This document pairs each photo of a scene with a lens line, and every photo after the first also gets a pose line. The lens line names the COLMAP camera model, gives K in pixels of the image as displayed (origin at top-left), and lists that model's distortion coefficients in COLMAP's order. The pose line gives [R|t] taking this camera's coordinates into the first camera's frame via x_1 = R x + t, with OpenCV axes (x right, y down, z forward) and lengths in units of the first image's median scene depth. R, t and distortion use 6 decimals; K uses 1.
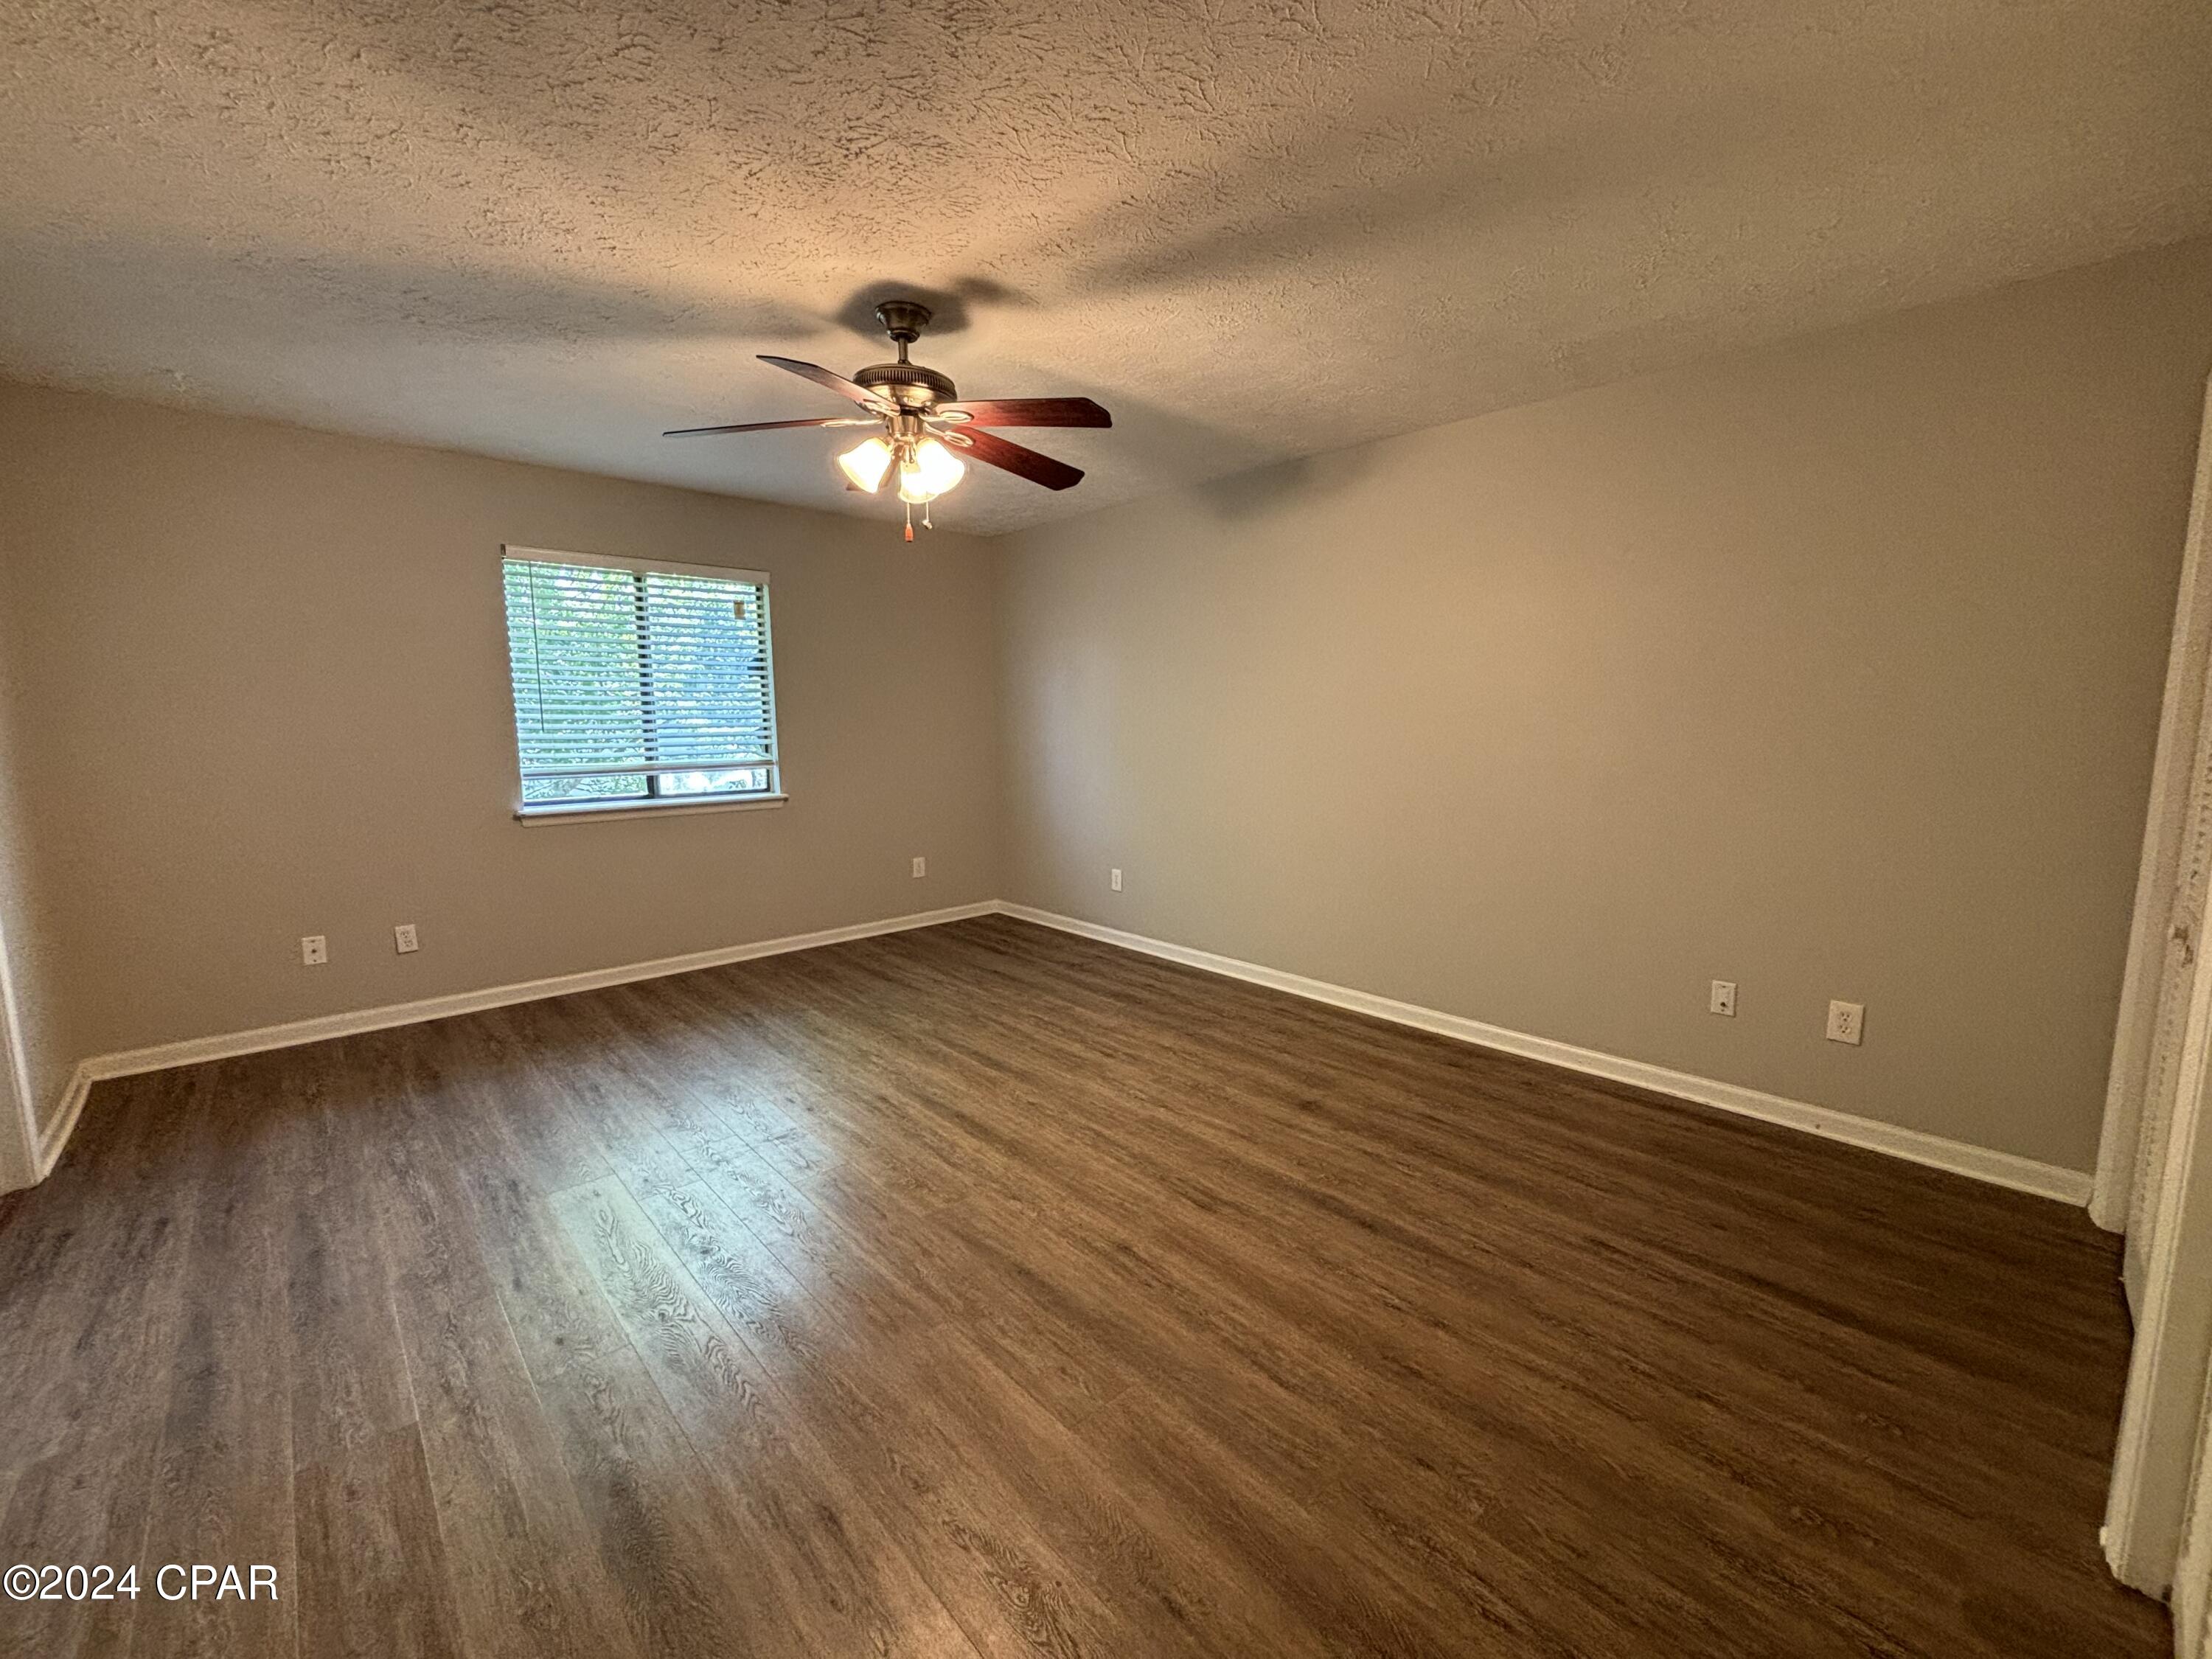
lens RADIAL K [[891.3, 0, 1101.9], [0, 891.3, 826.0], [0, 0, 1]] dist [-0.002567, 0.001032]
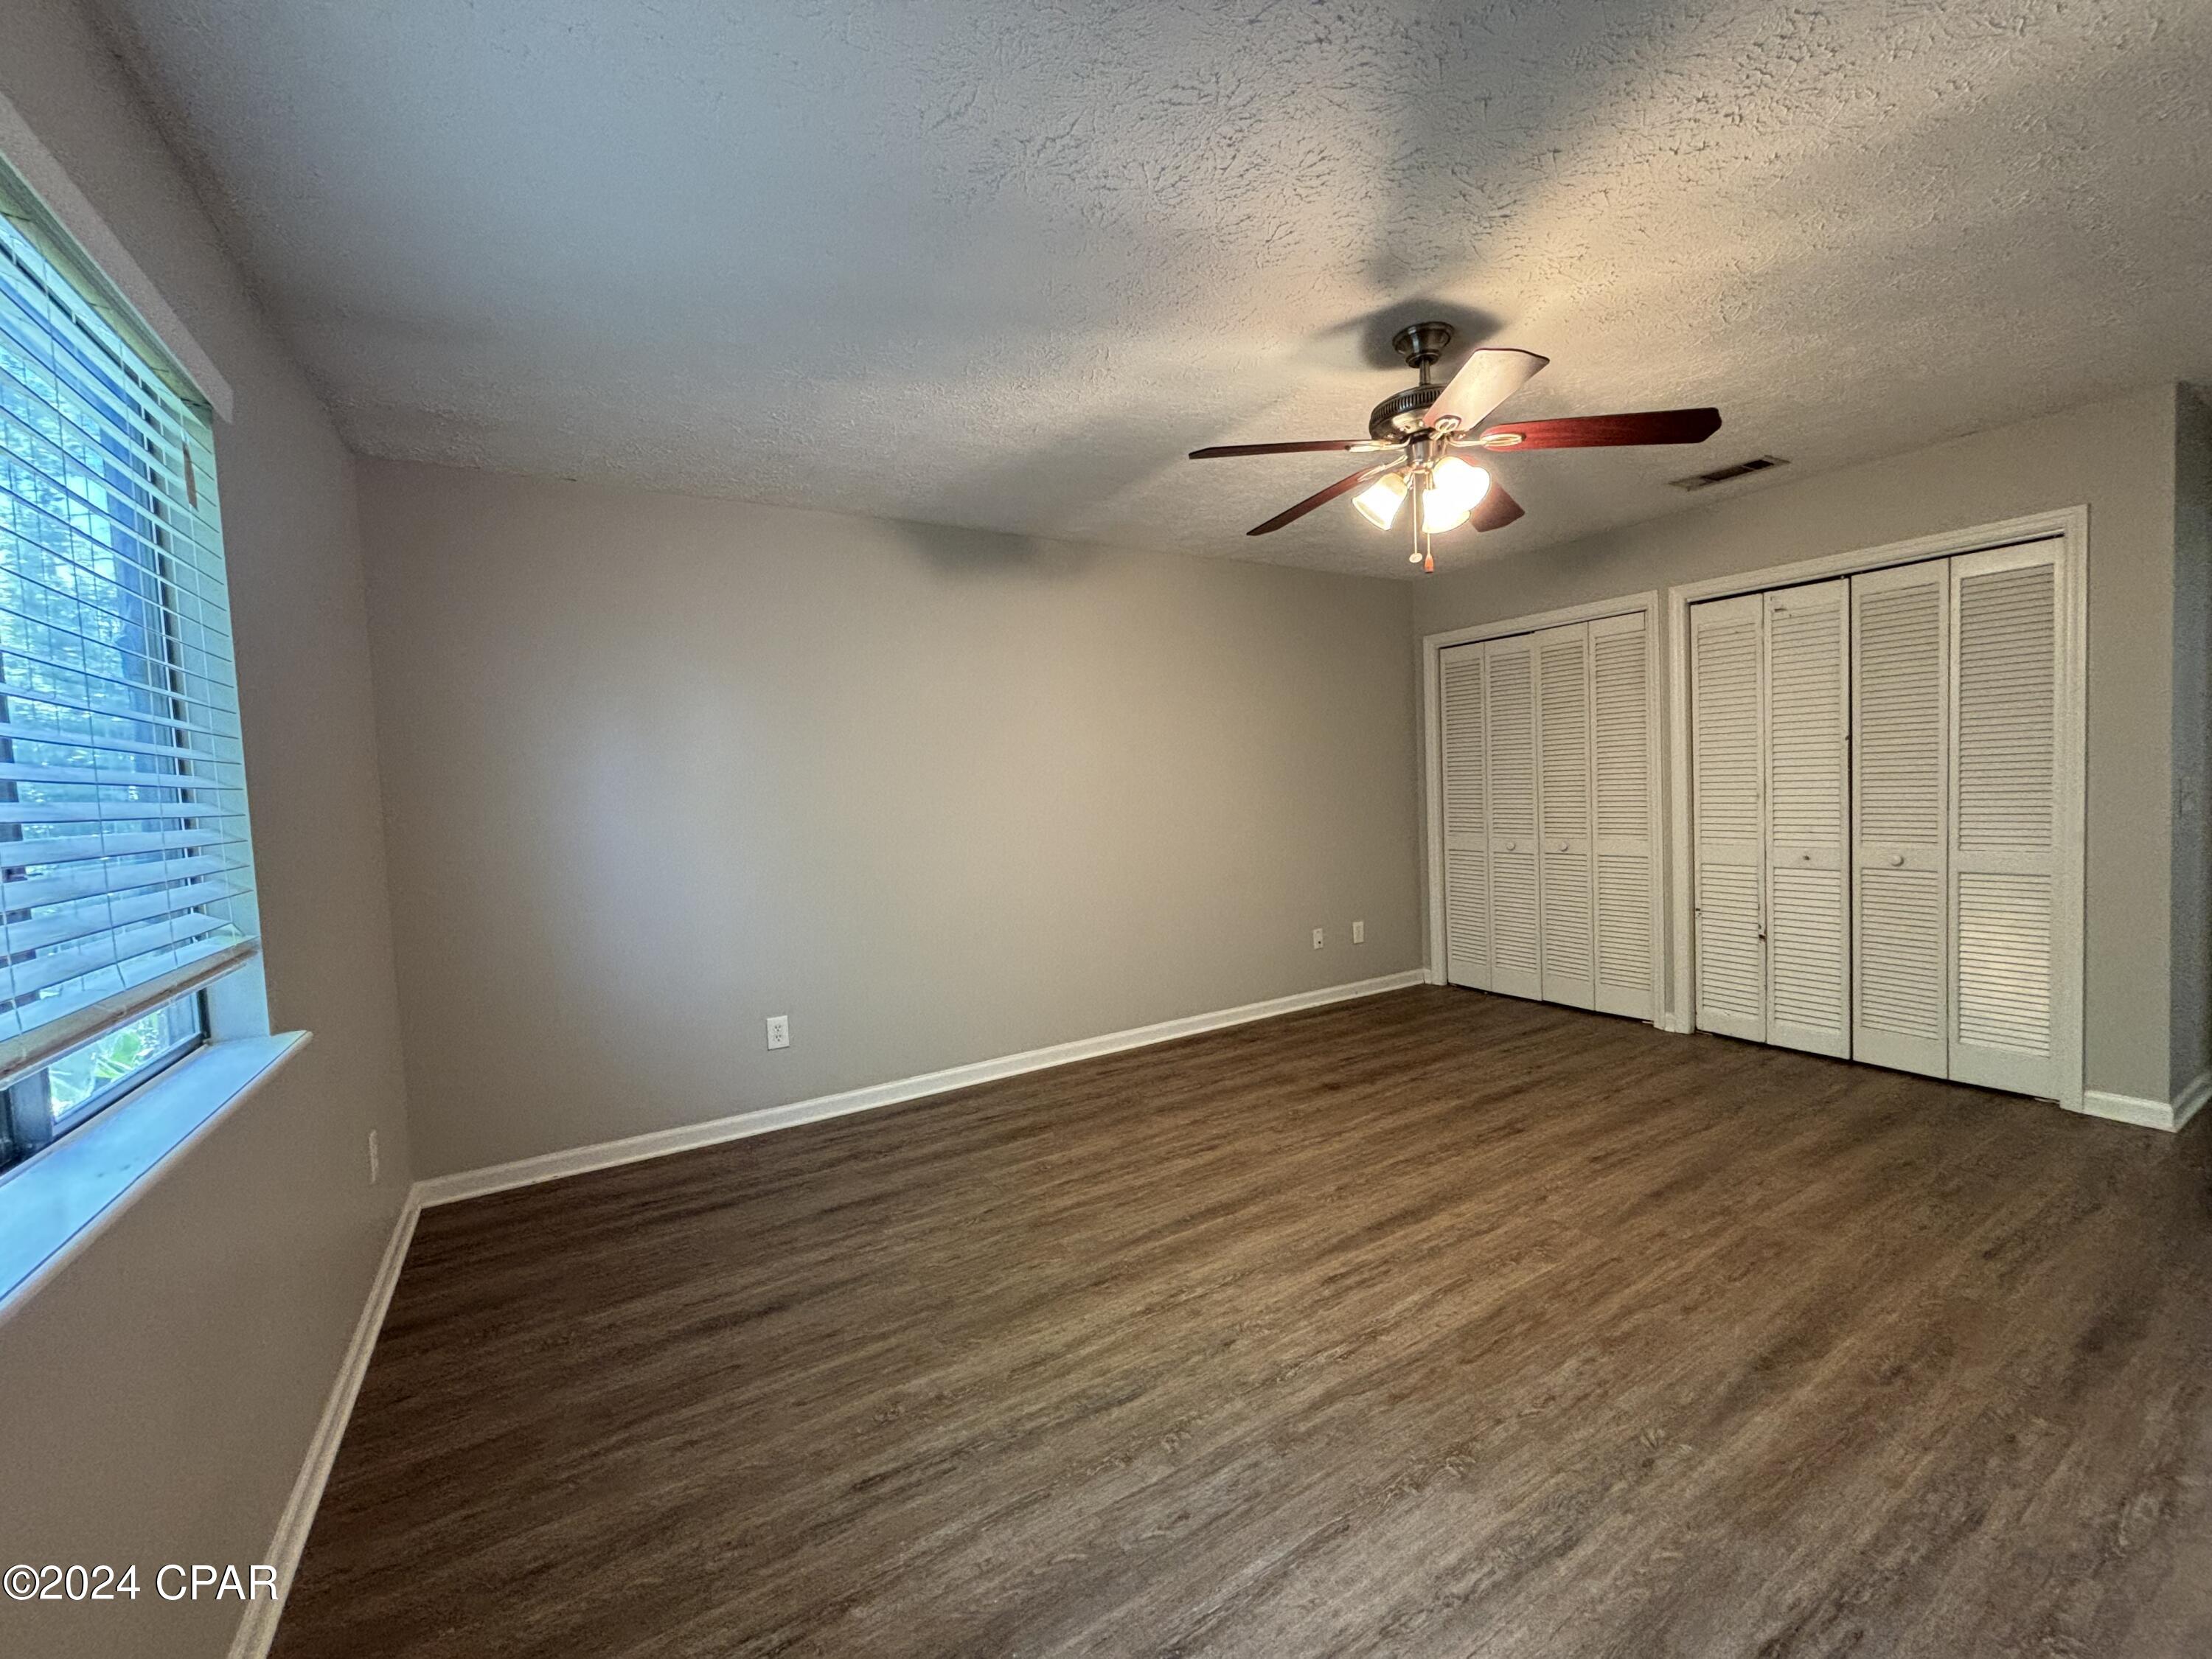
lens RADIAL K [[891.3, 0, 1101.0], [0, 891.3, 828.3], [0, 0, 1]] dist [-0.002567, 0.001032]
pose [[0.201012, -0.053606, 0.978121, -0.953347], [0.165962, 0.985931, 0.019928, -0.107952], [-0.965428, 0.158325, 0.207080, 0.934939]]
